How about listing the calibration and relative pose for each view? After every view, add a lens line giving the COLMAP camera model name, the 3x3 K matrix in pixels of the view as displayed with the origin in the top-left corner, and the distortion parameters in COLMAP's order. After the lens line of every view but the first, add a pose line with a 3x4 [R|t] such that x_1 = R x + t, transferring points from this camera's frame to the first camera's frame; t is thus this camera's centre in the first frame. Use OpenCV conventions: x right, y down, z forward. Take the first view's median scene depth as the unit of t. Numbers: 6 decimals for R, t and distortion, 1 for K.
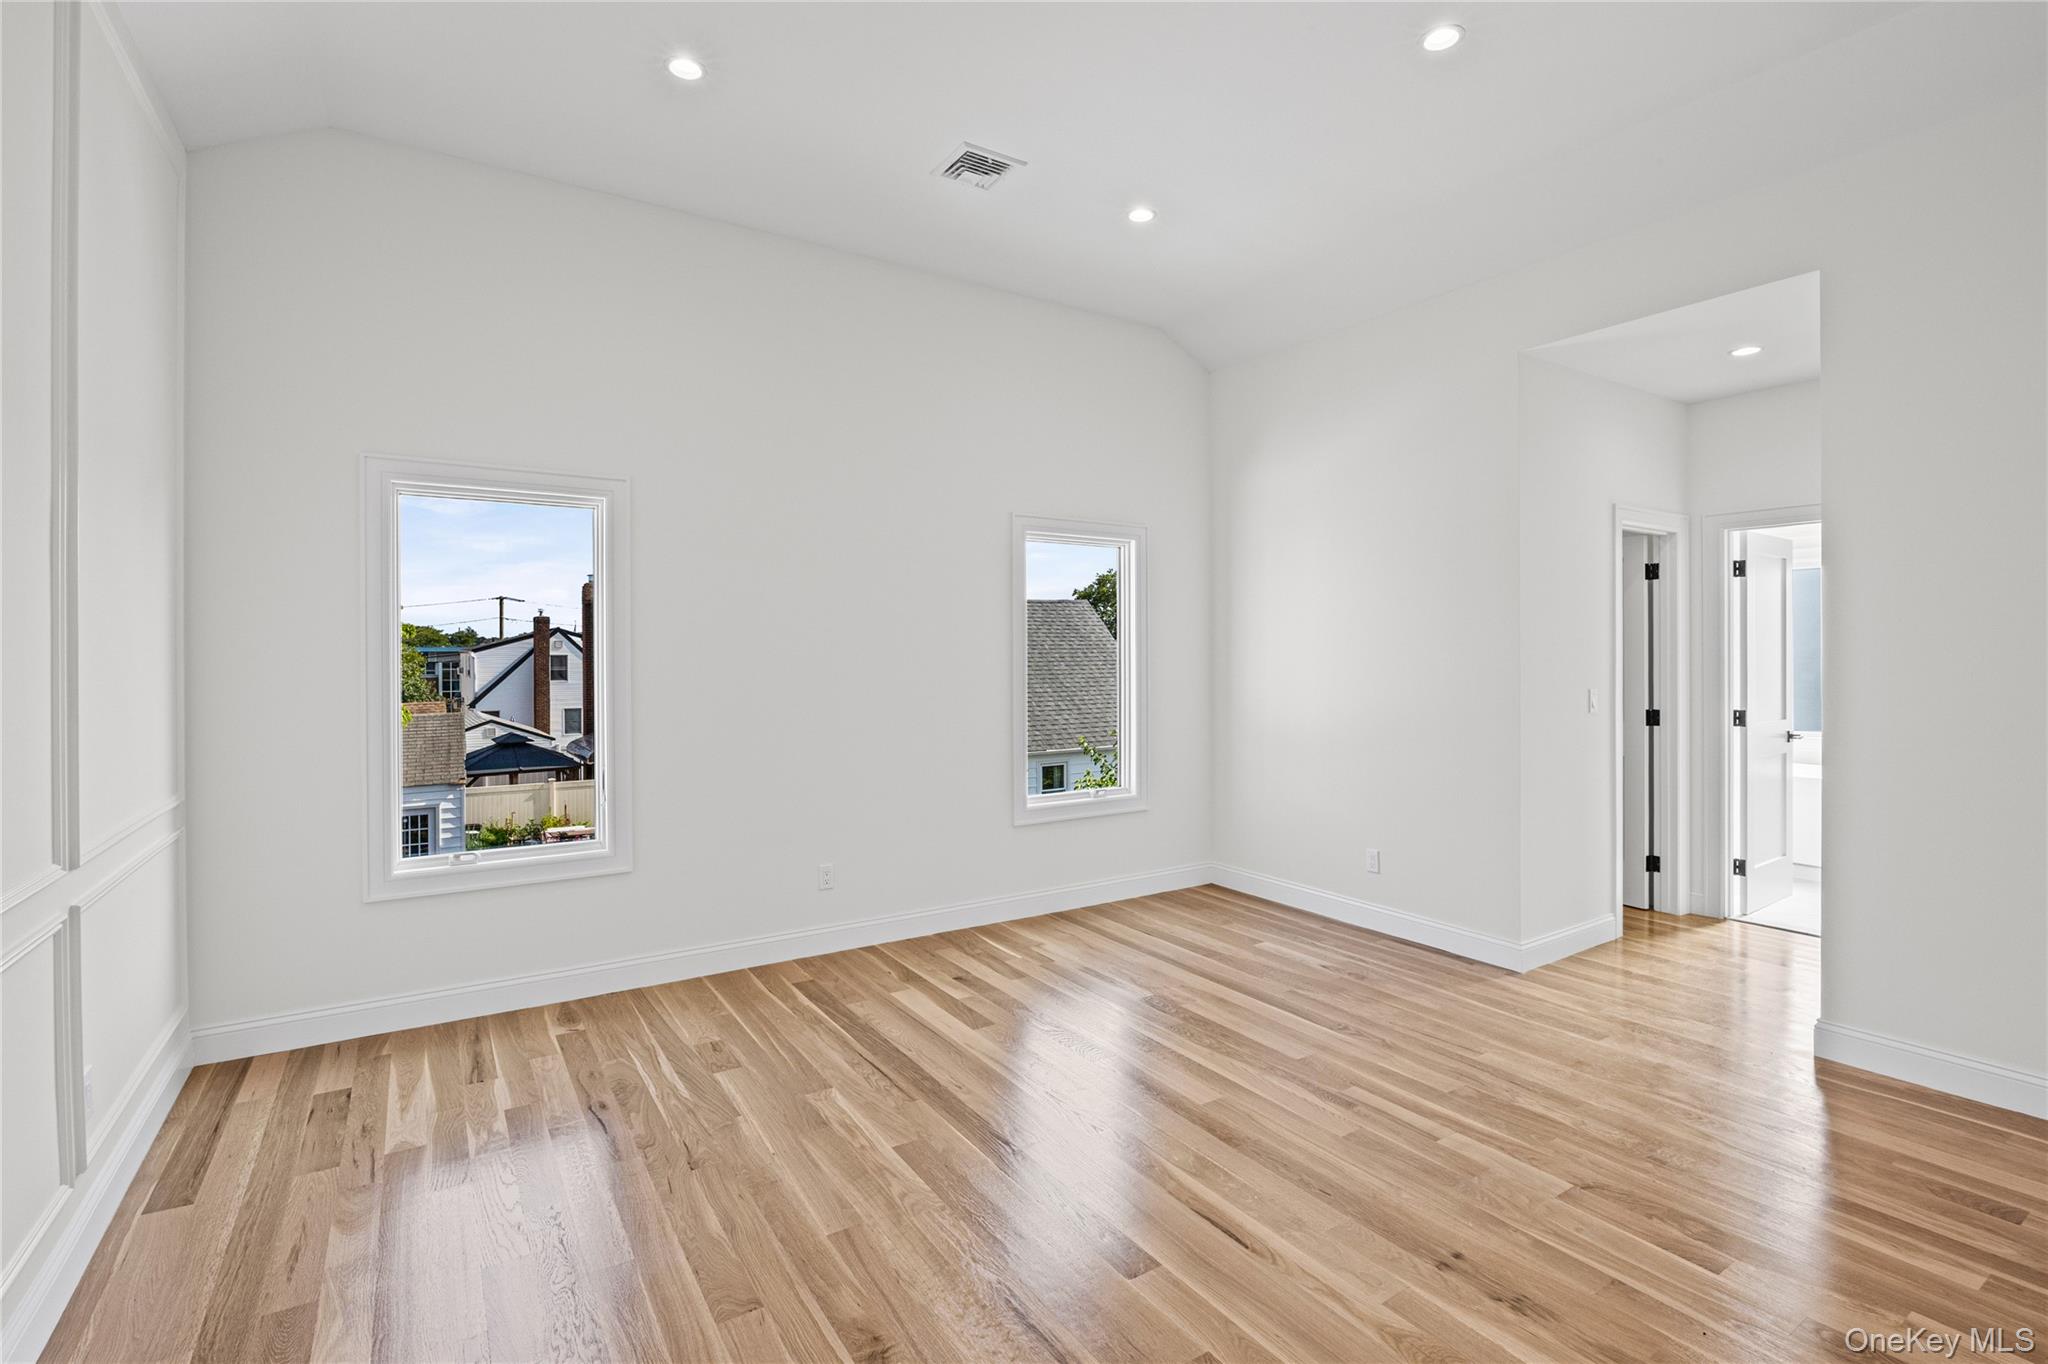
lens RADIAL K [[950.6, 0, 1036.5], [0, 950.6, 668.1], [0, 0, 1]] dist [-0.008937, 0.000825]
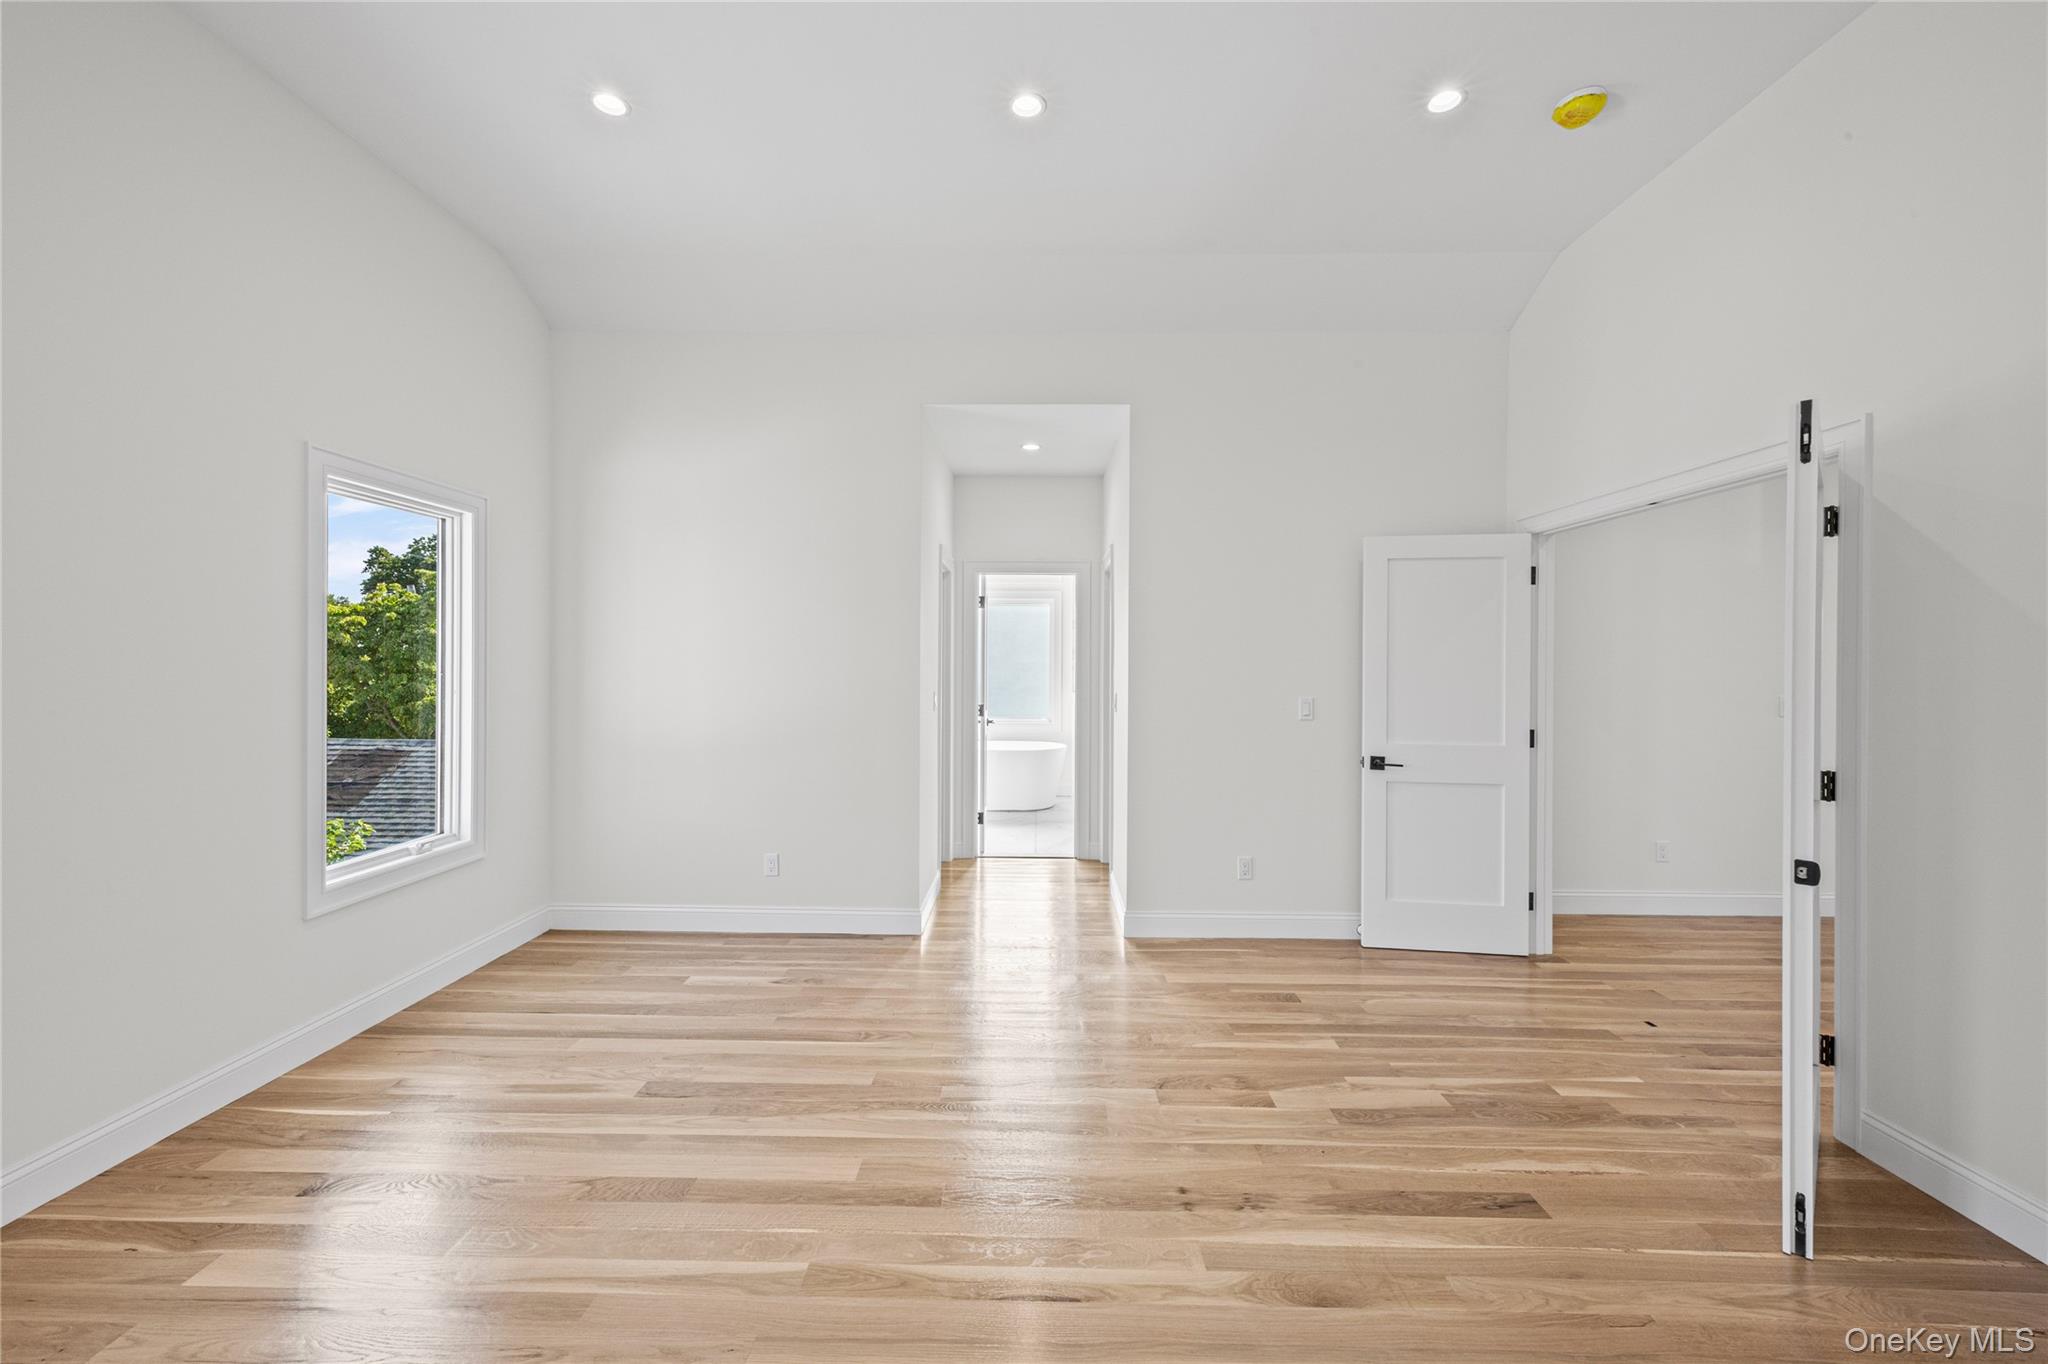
lens RADIAL K [[827.1, 0, 1025.1], [0, 827.1, 674.1], [0, 0, 1]] dist [0.005973, 0.000731]
pose [[0.563200, -0.005945, 0.826299, -0.256524], [0.004363, 0.999982, 0.004221, -0.004686], [-0.826309, 0.001228, 0.563215, 0.311800]]
